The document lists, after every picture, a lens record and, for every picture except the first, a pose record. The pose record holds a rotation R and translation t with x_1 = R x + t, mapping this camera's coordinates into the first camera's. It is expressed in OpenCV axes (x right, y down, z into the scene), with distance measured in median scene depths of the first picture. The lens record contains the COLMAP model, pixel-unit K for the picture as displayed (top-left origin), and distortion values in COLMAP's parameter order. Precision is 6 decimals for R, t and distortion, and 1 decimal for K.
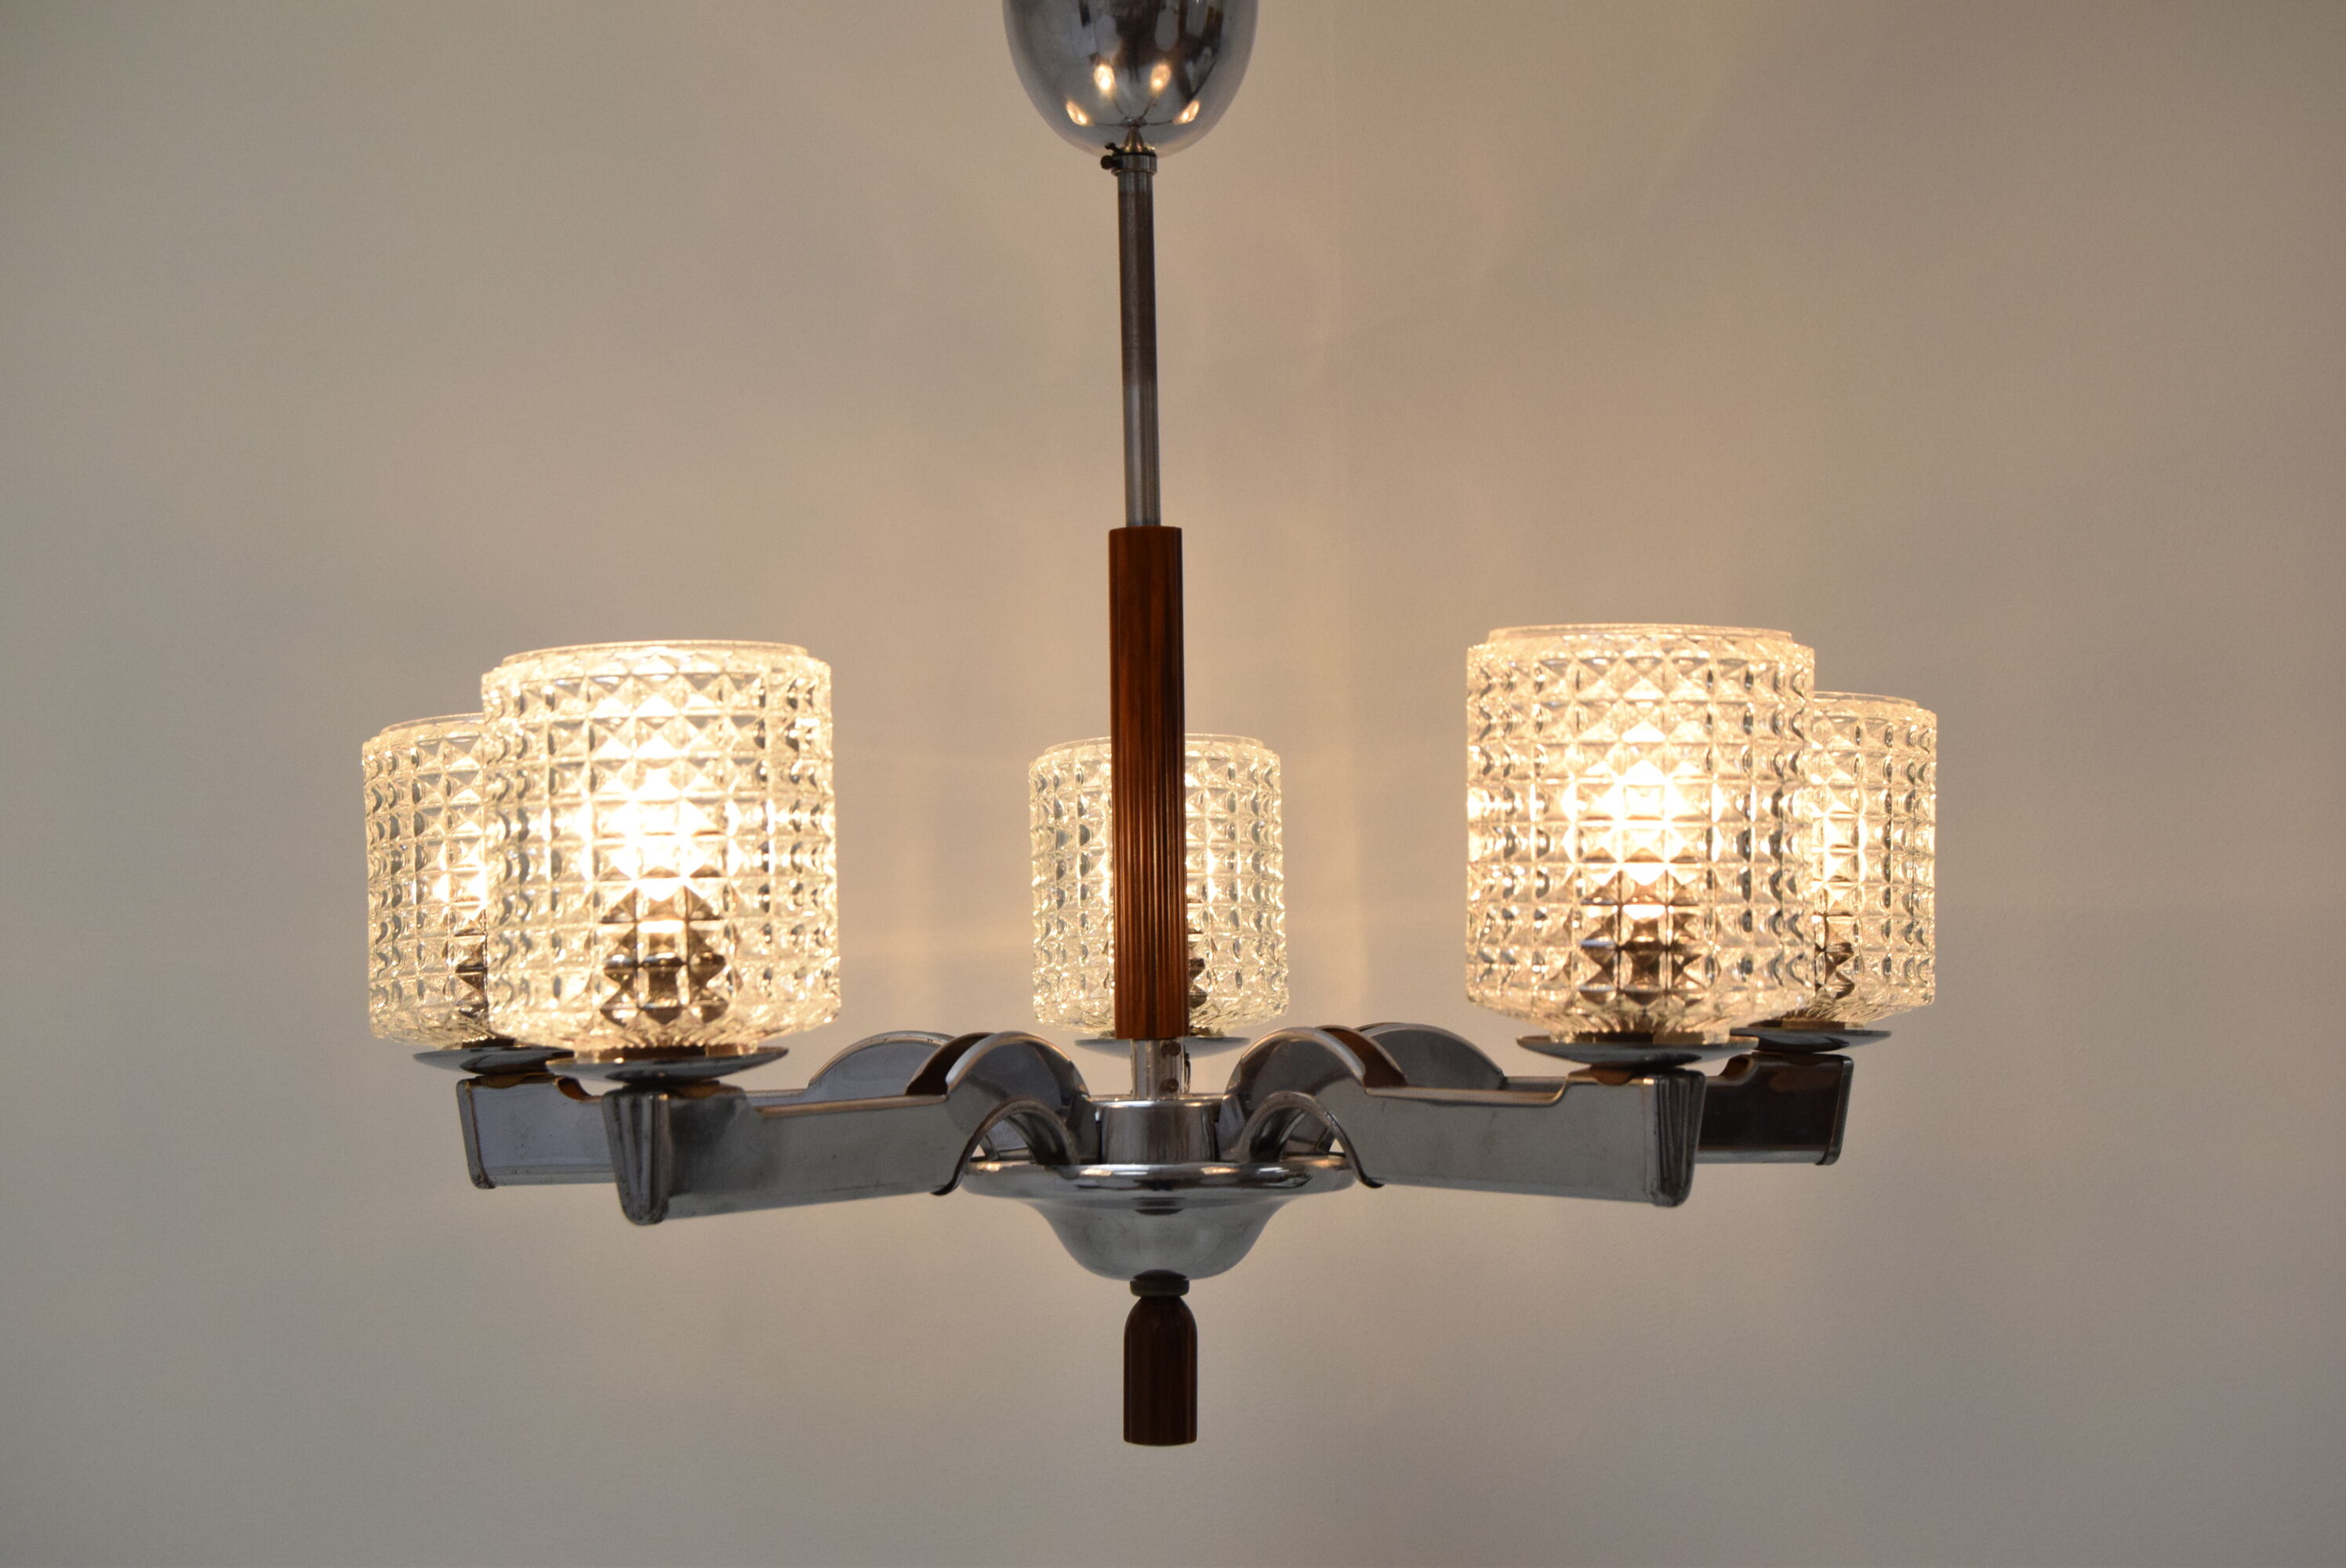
lens RADIAL K [[4279.6, 0, 1173.0], [0, 4279.6, 784.0], [0, 0, 1]] dist [-0.001738, -0.046914]
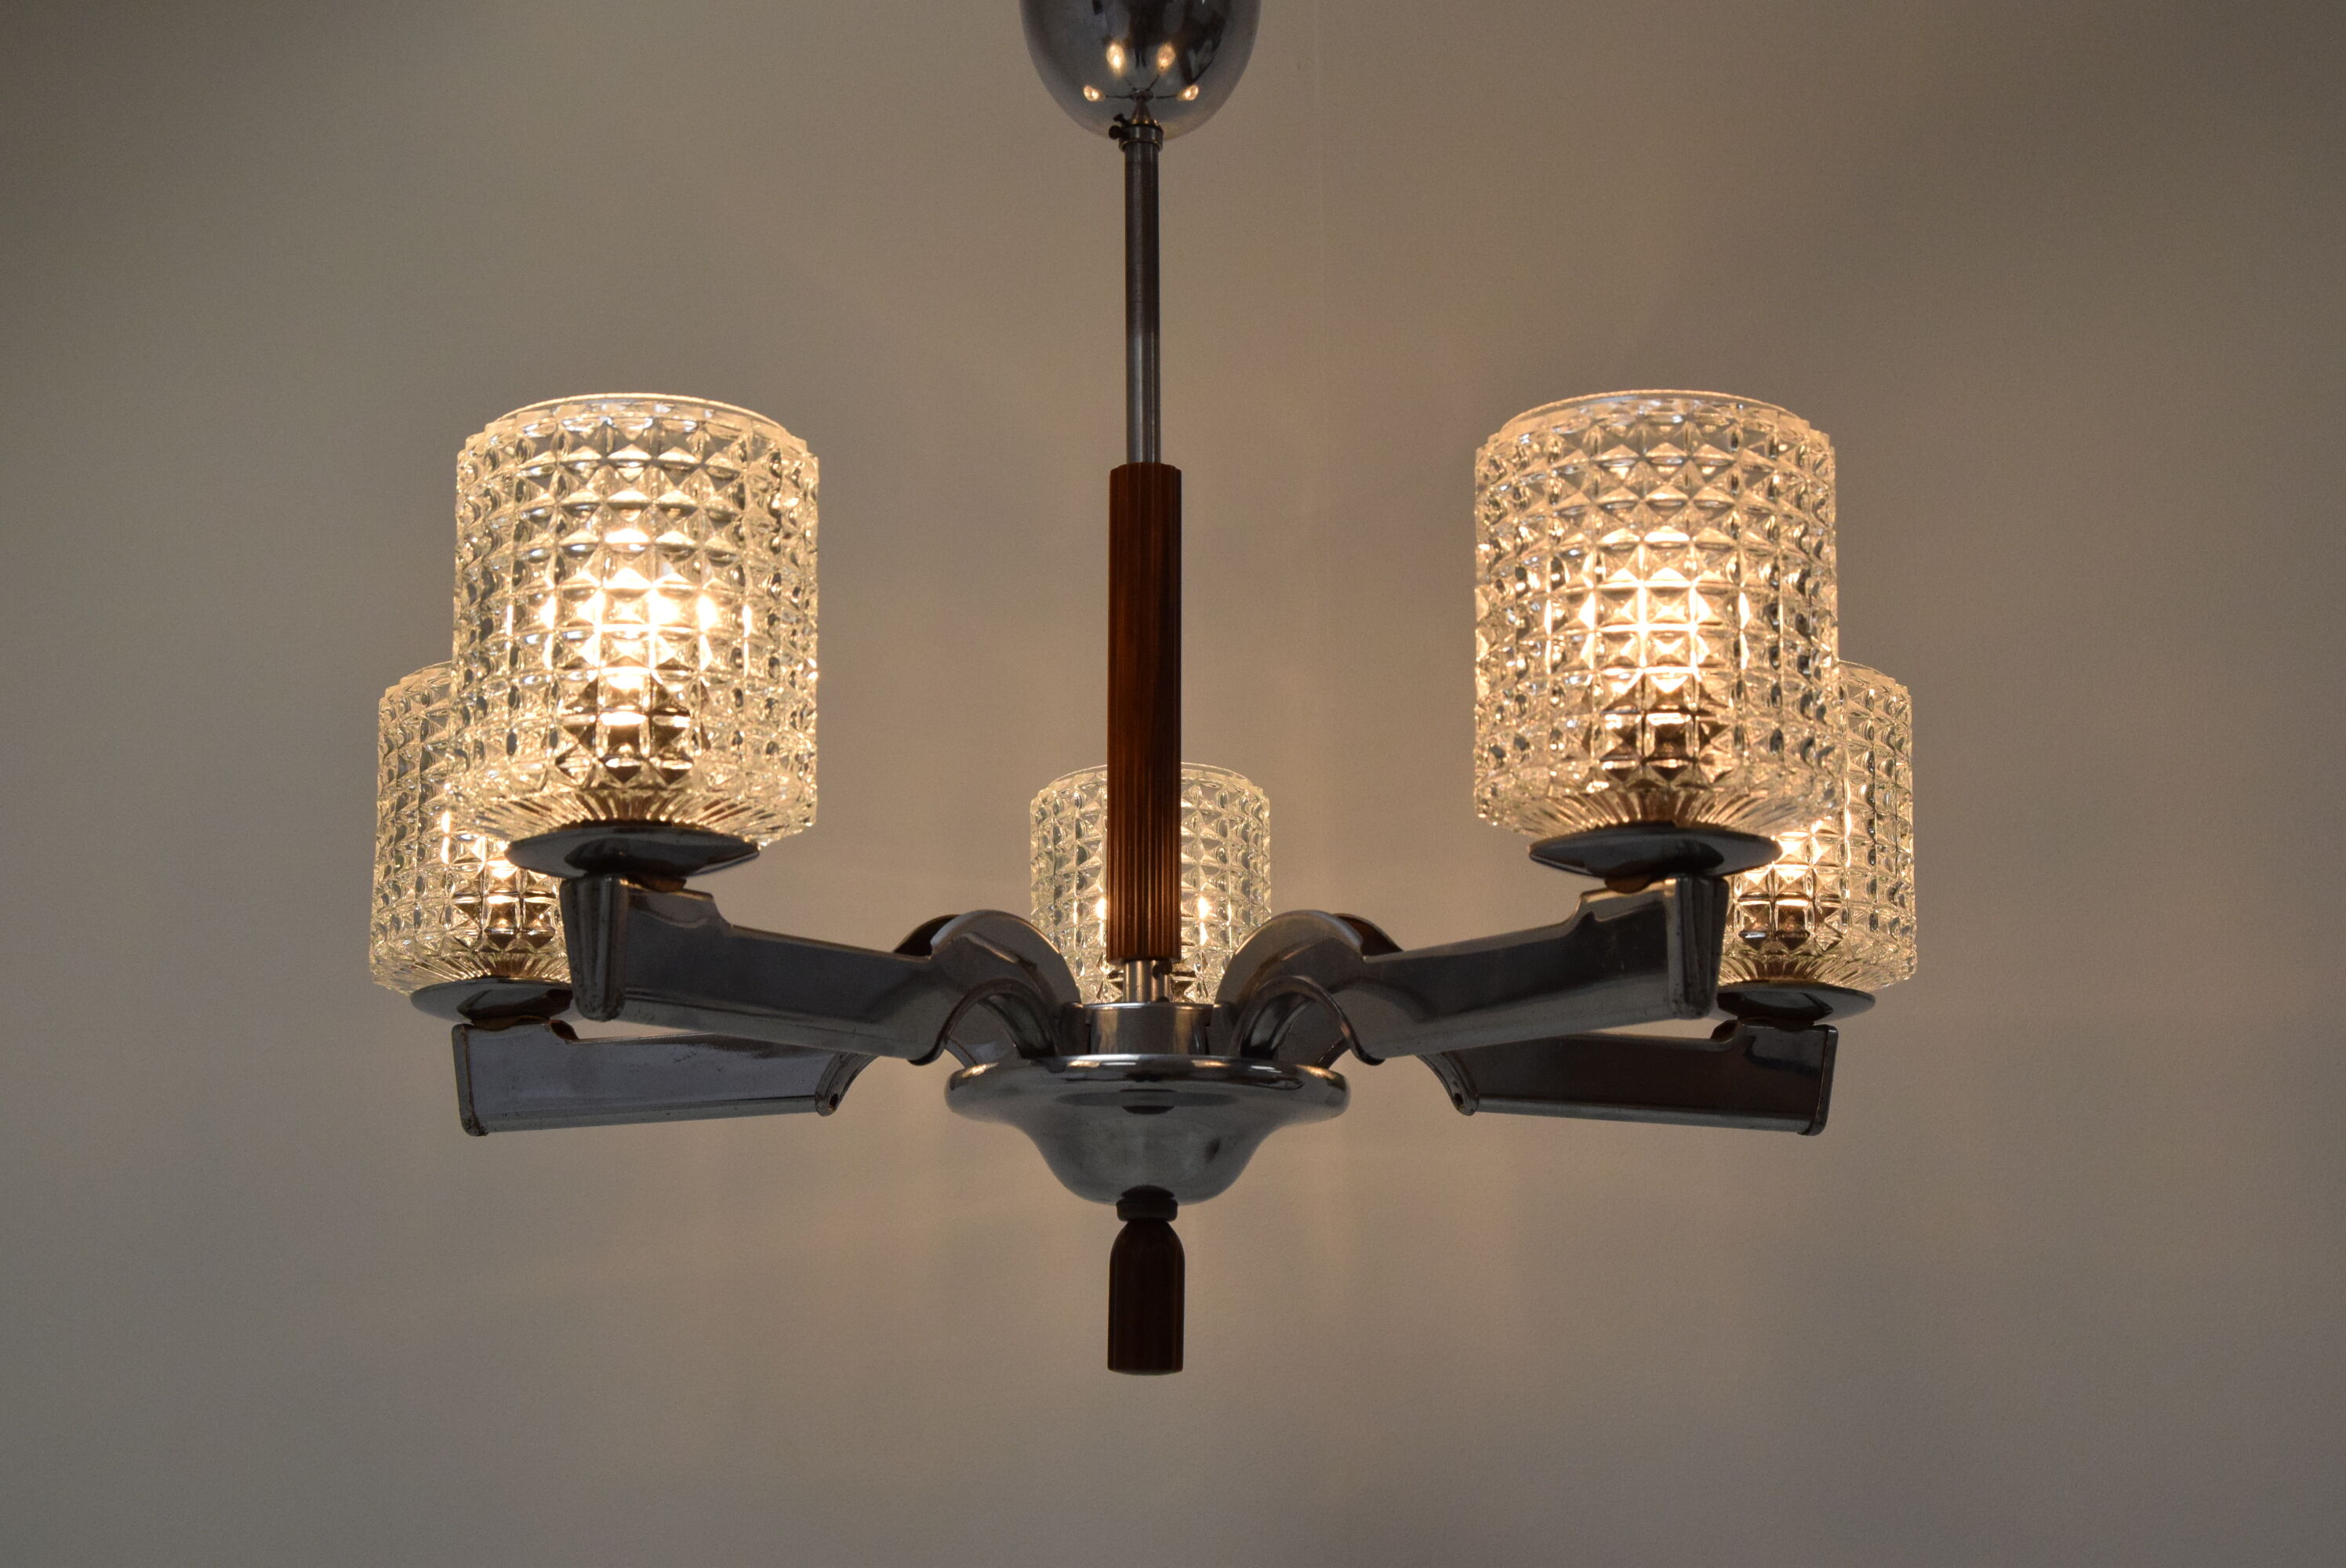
lens RADIAL K [[3220.7, 0, 1173.0], [0, 3220.7, 784.0], [0, 0, 1]] dist [-0.024351, -0.008084]
pose [[0.999868, 0.016242, 0.000656, 0.000815], [-0.015893, 0.985234, -0.170472, 0.149300], [-0.003416, 0.170439, 0.985362, 0.260174]]
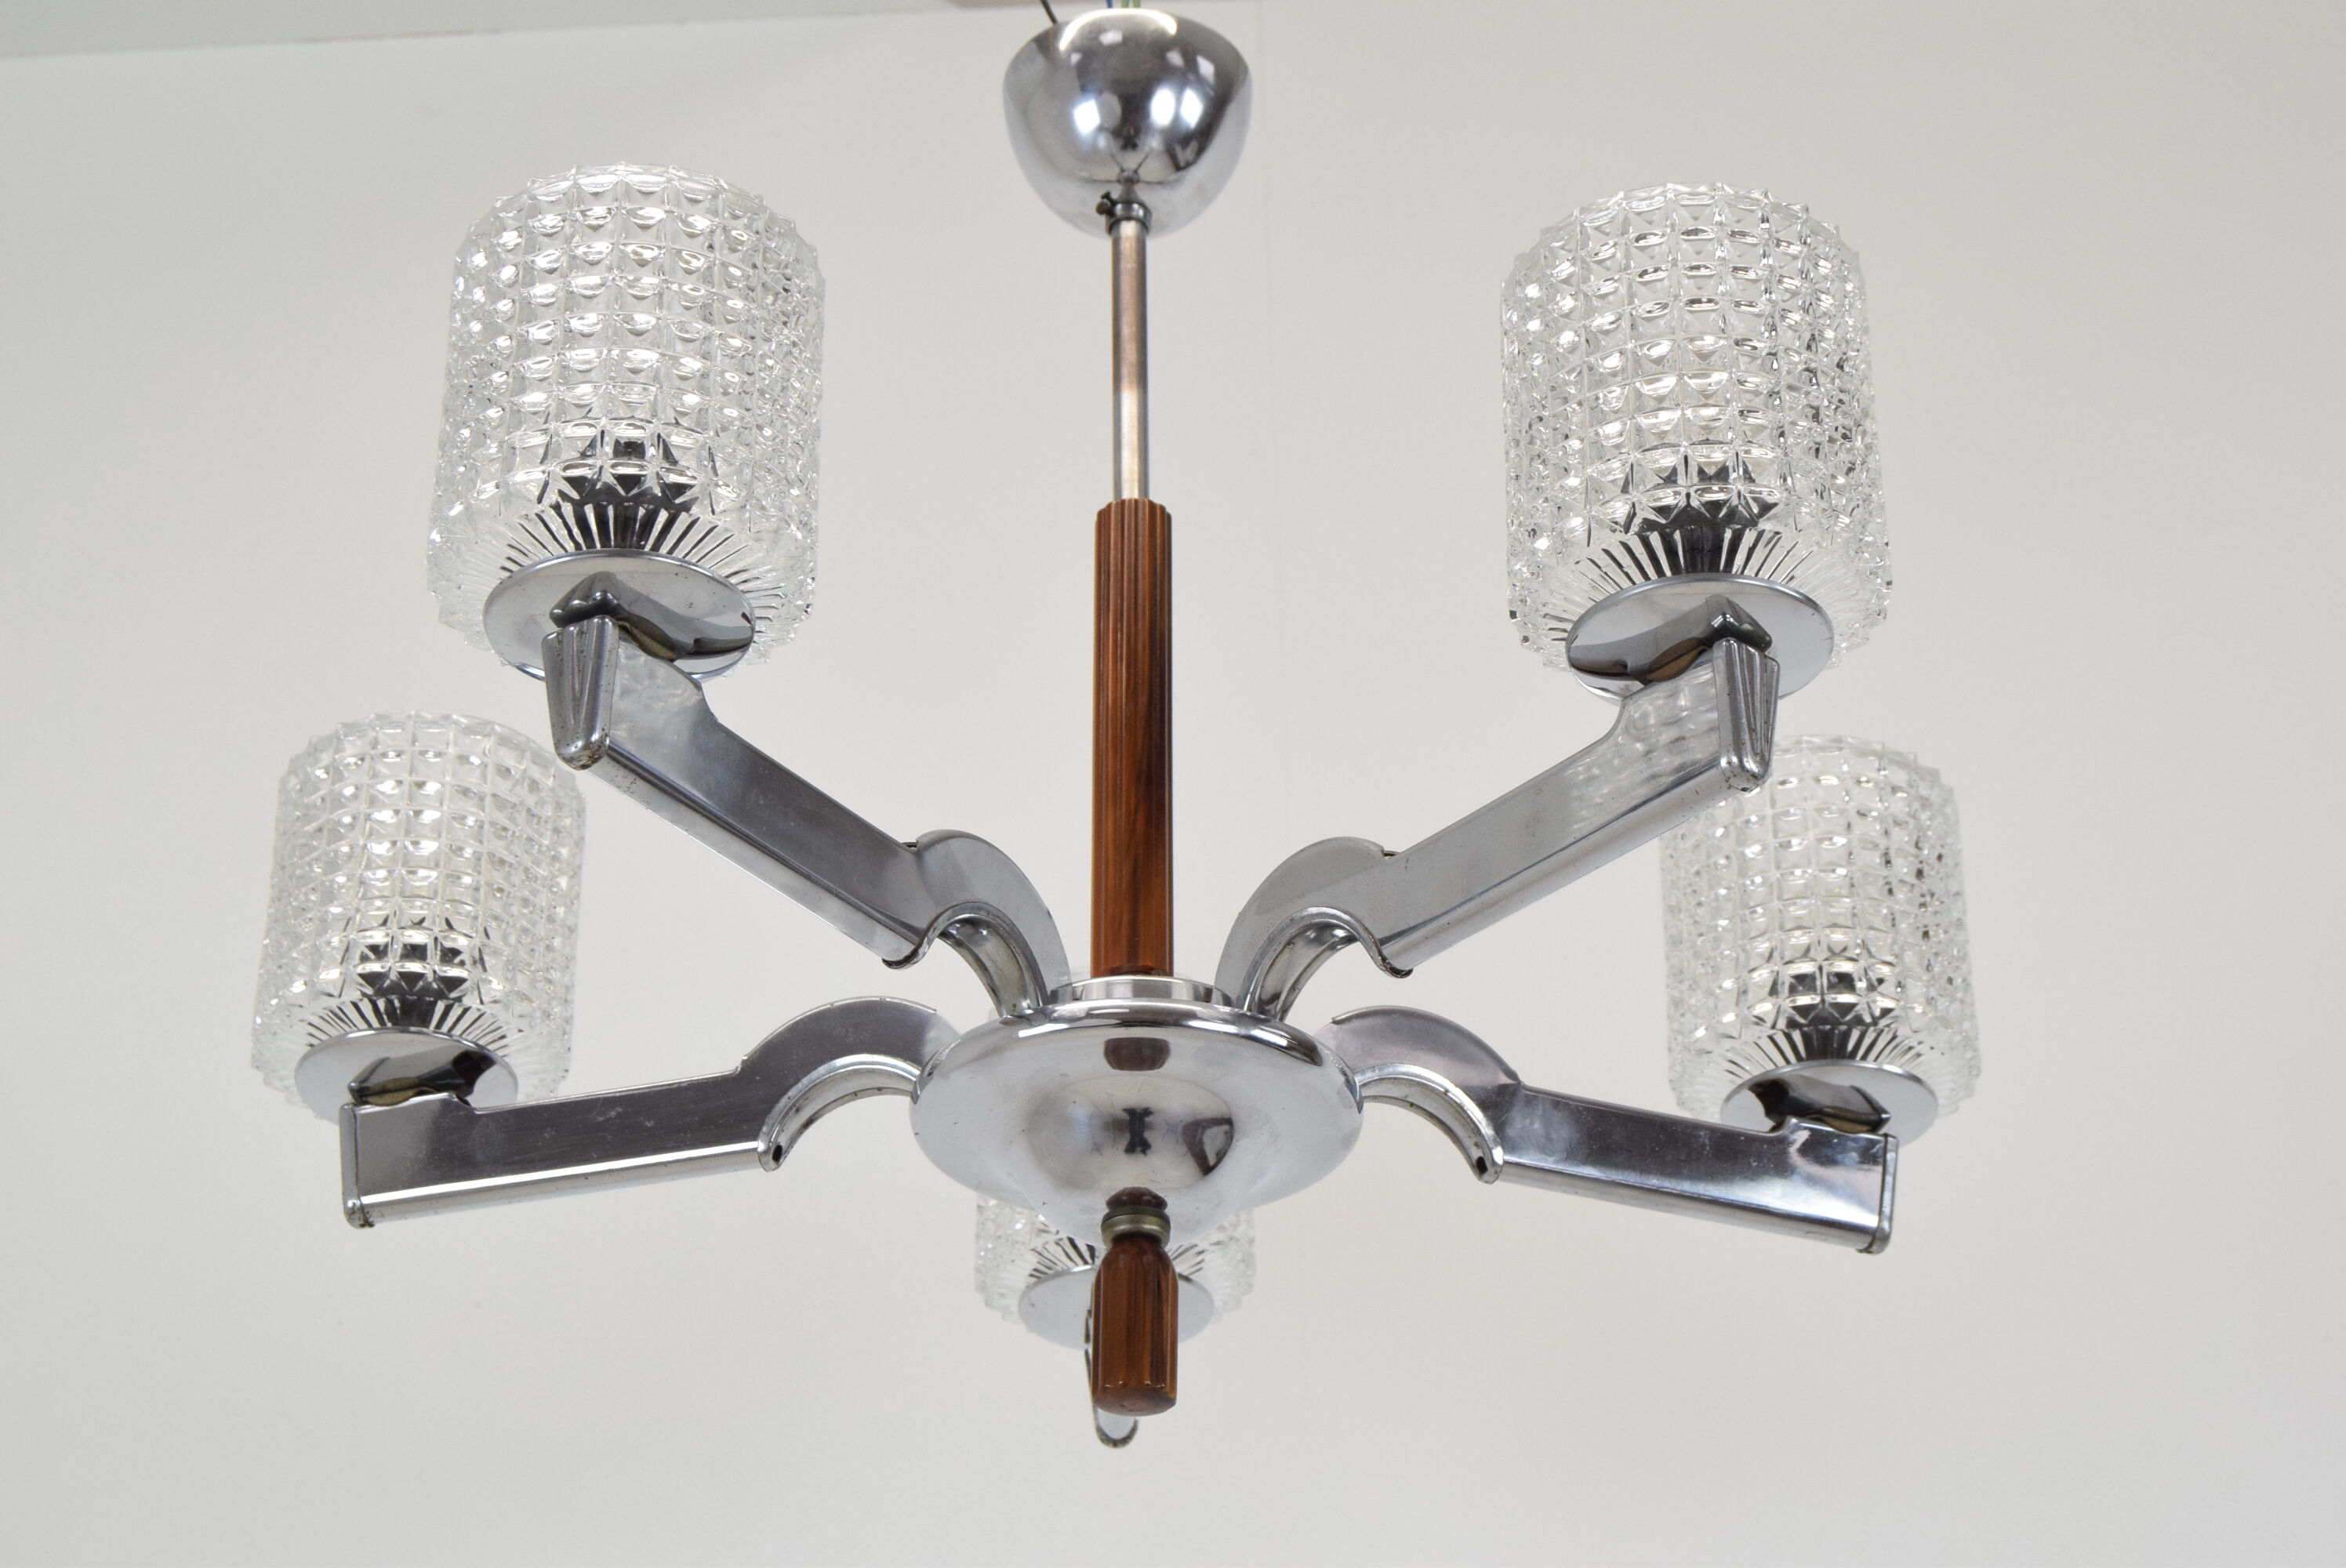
lens RADIAL K [[4002.7, 0, 1173.0], [0, 4002.7, 784.0], [0, 0, 1]] dist [-0.007179, -0.019943]
pose [[0.998952, 0.032847, 0.031865, -0.024873], [-0.013680, 0.878785, -0.477021, 0.432777], [-0.043671, 0.476086, 0.878314, 0.245852]]
